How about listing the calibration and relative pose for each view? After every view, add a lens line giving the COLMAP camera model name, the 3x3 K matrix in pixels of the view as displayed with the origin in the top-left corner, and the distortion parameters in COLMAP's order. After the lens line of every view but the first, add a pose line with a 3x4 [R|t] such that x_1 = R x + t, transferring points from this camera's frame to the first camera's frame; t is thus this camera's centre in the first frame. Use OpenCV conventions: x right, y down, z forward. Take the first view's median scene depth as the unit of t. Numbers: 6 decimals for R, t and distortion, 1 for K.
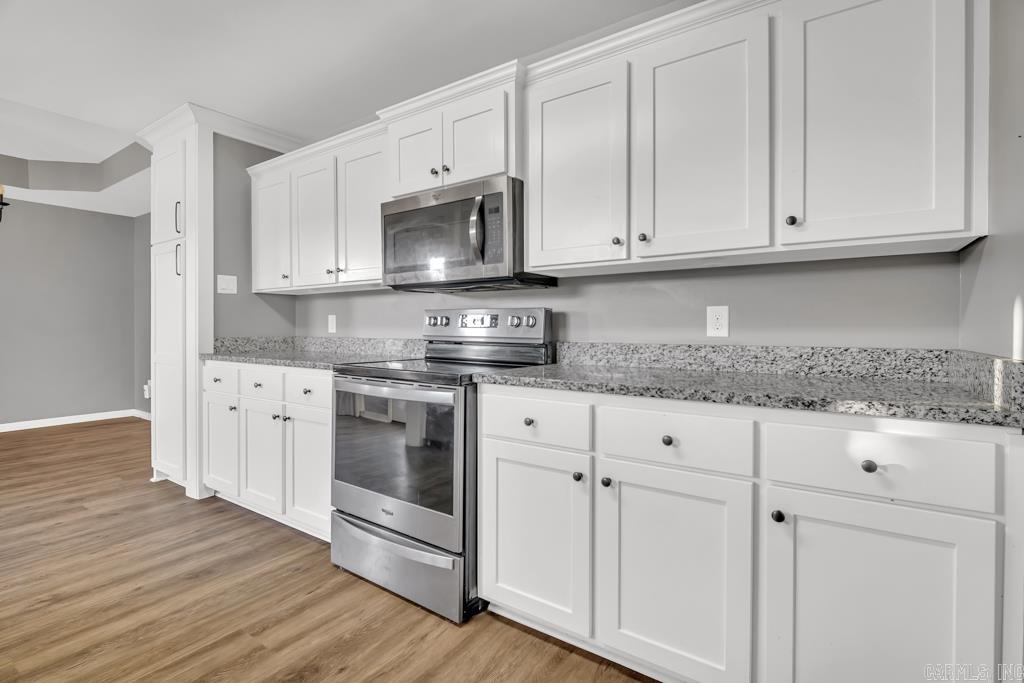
lens RADIAL K [[463.7, 0, 514.0], [0, 463.7, 329.8], [0, 0, 1]] dist [0.000180, 0.000041]
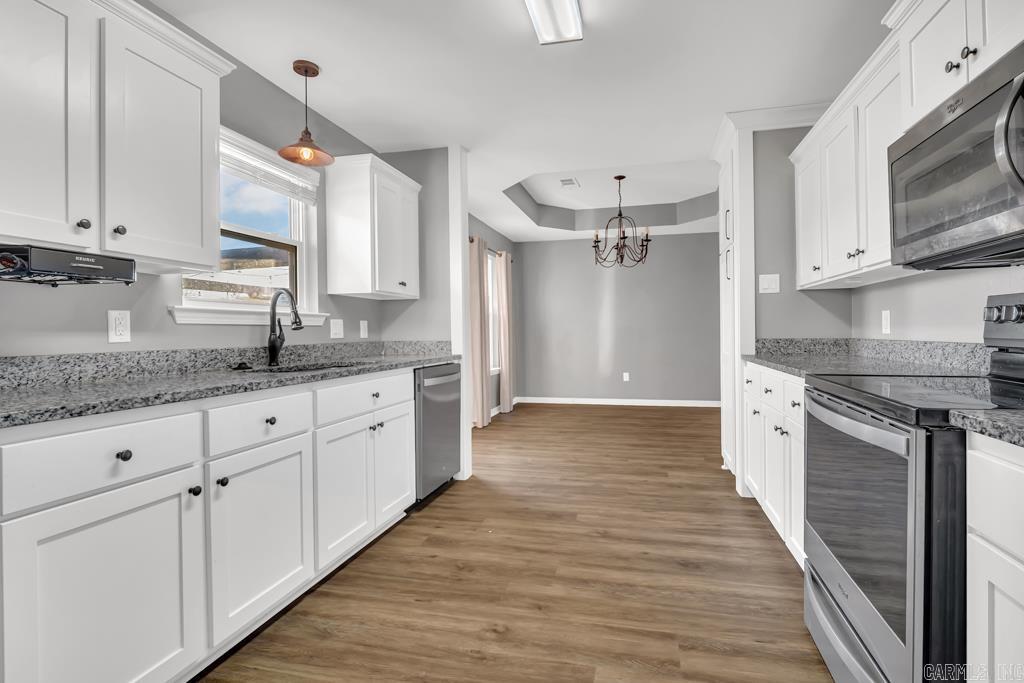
lens RADIAL K [[486.3, 0, 543.6], [0, 486.3, 332.8], [0, 0, 1]] dist [-0.002644, -0.001230]
pose [[0.392894, -0.001805, -0.919582, 0.180006], [0.006741, 0.999977, 0.000917, 0.000629], [0.919559, -0.006559, 0.392897, 0.241343]]
